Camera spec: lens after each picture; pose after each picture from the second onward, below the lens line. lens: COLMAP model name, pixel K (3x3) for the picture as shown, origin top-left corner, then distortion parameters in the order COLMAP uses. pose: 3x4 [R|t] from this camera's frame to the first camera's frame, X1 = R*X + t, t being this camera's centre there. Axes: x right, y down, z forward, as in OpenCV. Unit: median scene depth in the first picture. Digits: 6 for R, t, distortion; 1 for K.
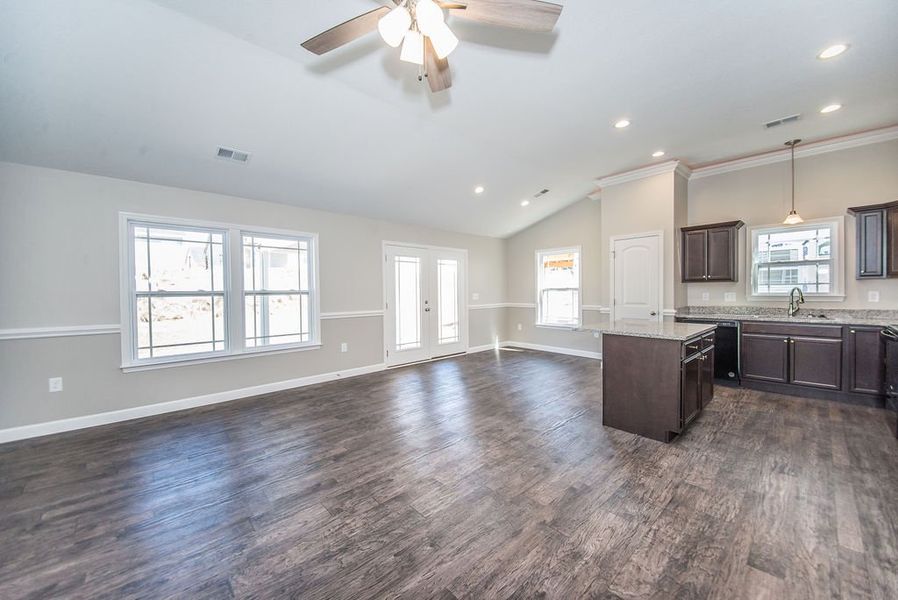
lens RADIAL K [[343.8, 0, 444.7], [0, 343.8, 296.3], [0, 0, 1]] dist [0.001360, -0.009015]
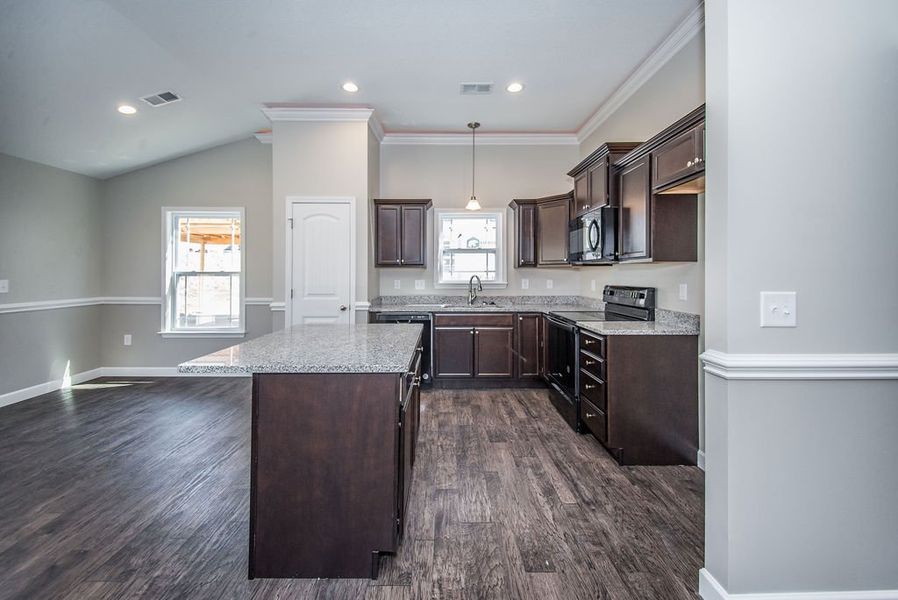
lens RADIAL K [[359.1, 0, 446.5], [0, 359.1, 272.2], [0, 0, 1]] dist [0.019552, -0.000040]
pose [[0.665633, 0.017070, 0.746084, 0.197359], [0.003075, 0.999667, -0.025615, -0.007138], [-0.746273, 0.019345, 0.665359, 0.354827]]
